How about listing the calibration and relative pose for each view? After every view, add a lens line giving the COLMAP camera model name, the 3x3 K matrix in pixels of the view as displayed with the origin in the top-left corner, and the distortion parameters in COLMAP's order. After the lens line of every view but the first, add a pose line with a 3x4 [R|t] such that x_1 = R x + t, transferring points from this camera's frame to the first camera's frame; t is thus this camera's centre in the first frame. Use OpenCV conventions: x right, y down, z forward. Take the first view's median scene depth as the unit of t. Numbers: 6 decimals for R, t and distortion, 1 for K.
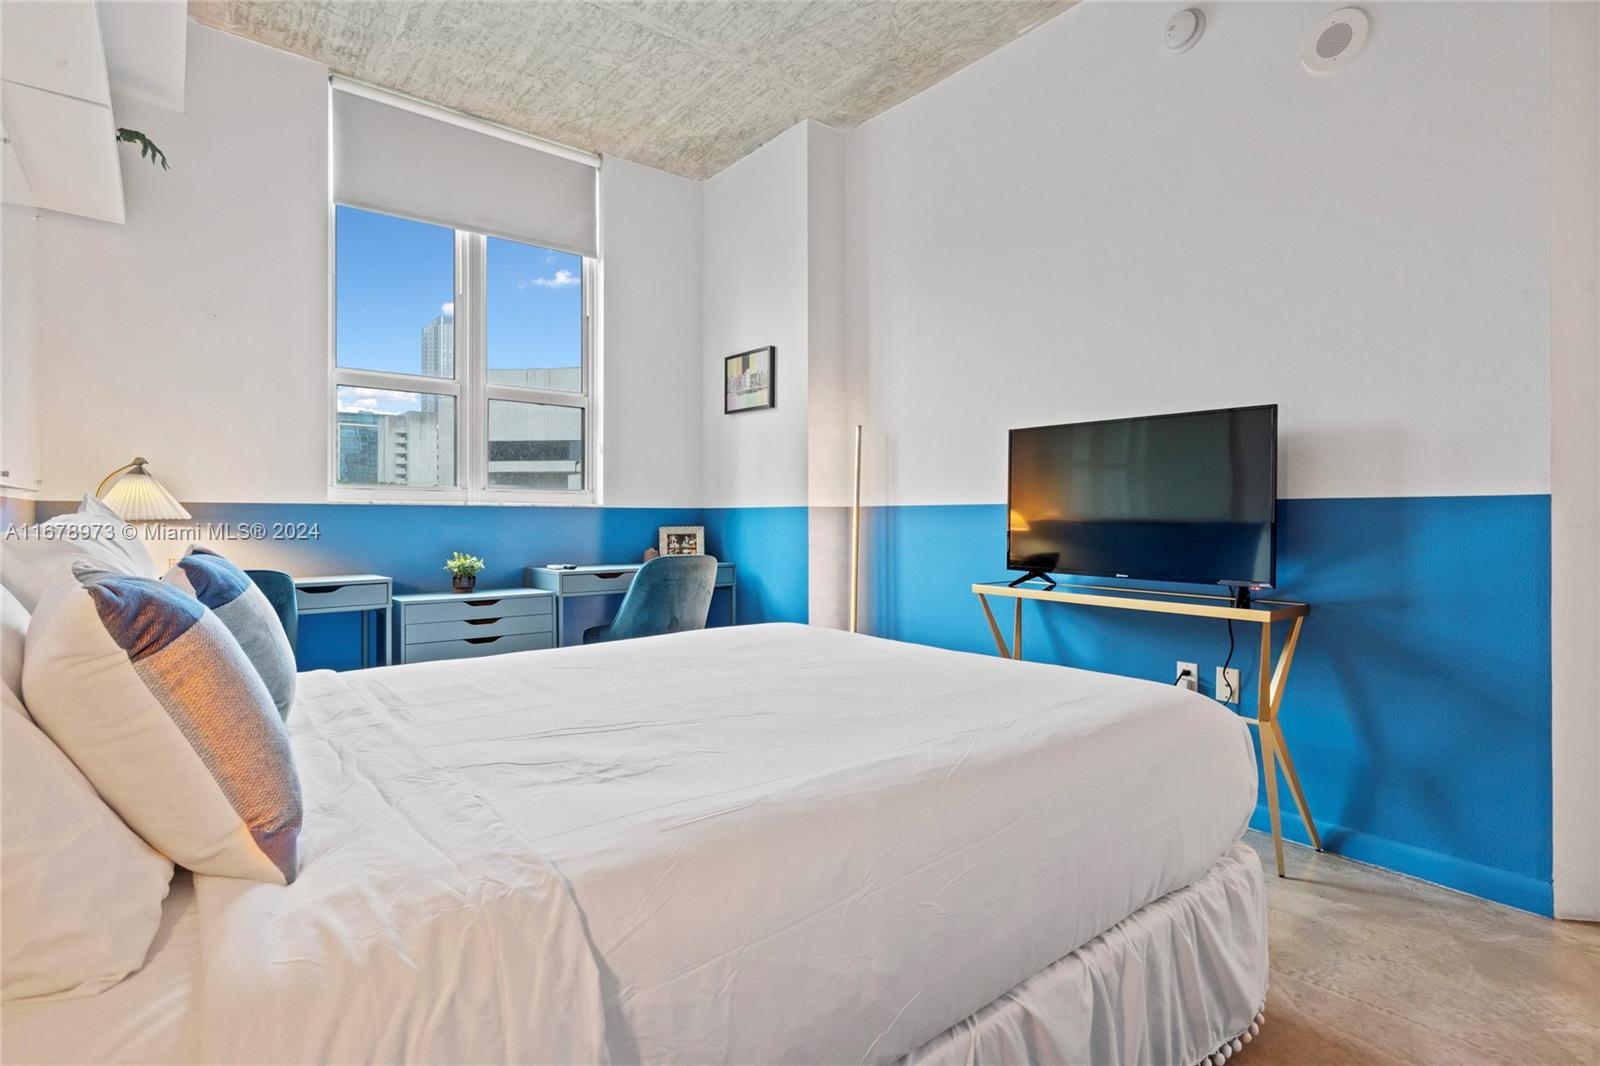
lens RADIAL K [[764.8, 0, 778.1], [0, 764.8, 515.2], [0, 0, 1]] dist [0.000607, 0.001280]
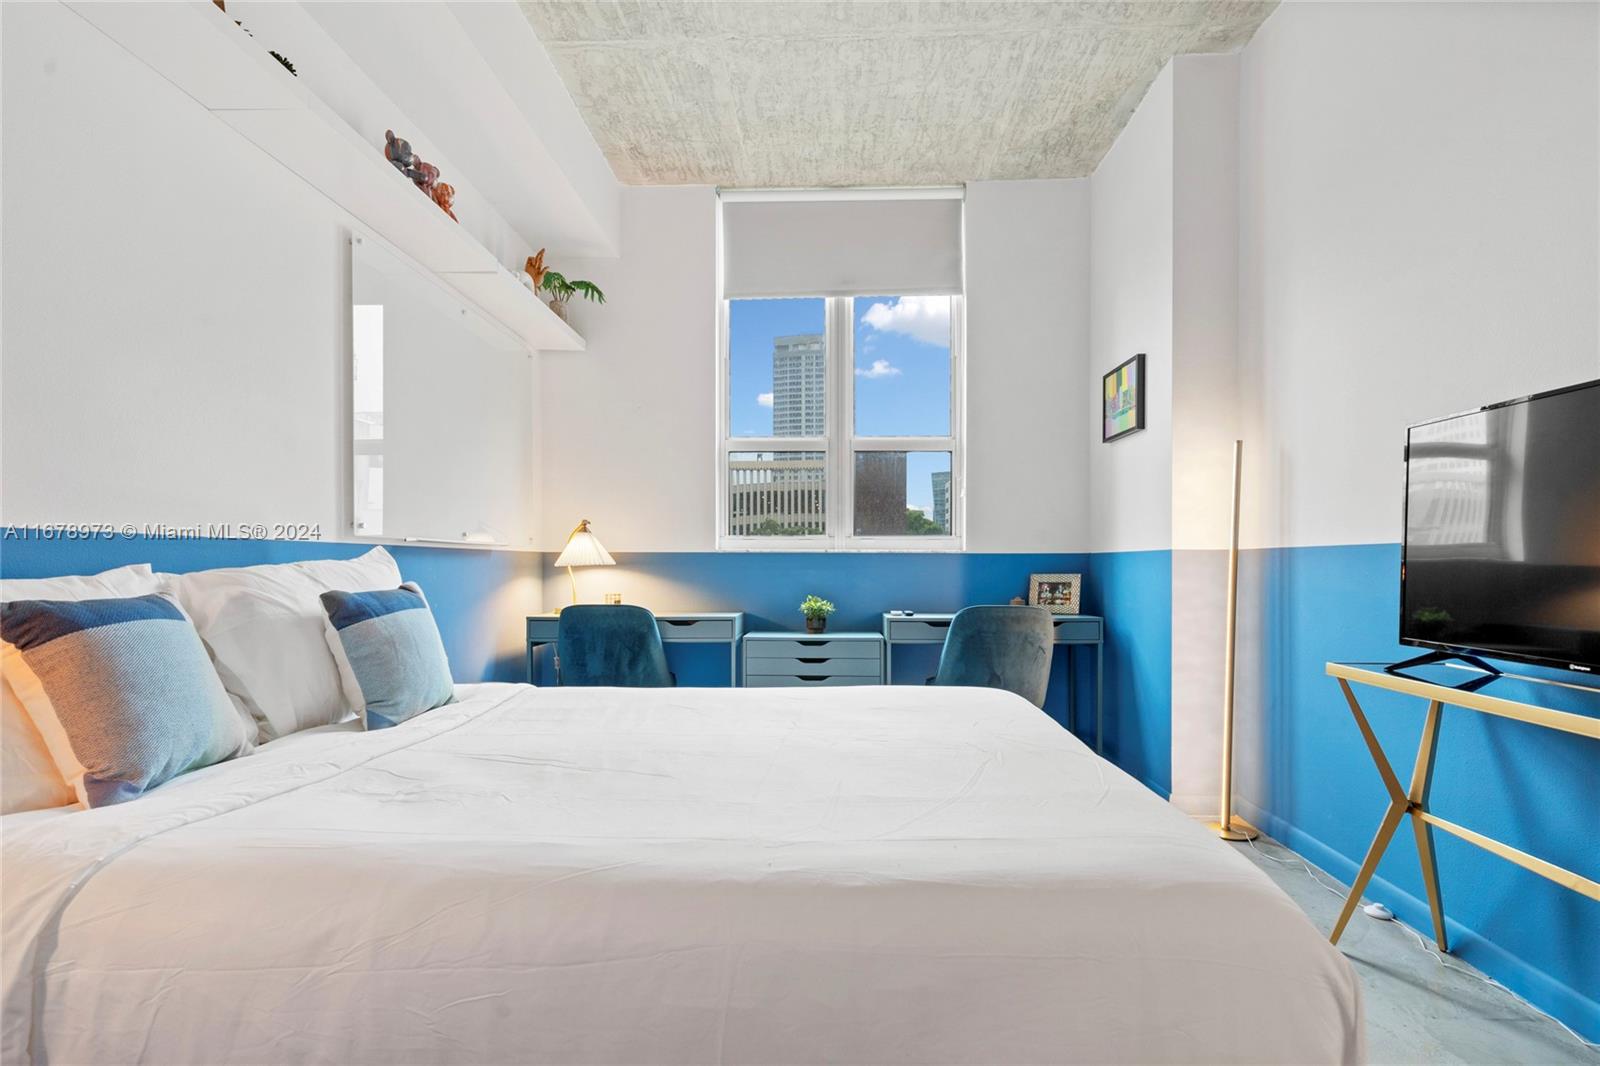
lens RADIAL K [[764.8, 0, 800.9], [0, 764.8, 570.9], [0, 0, 1]] dist [0.000607, 0.001280]
pose [[0.768144, 0.005992, -0.640249, 0.269310], [0.001044, 0.999943, 0.010612, 0.001893], [0.640276, -0.008820, 0.768095, 0.156997]]
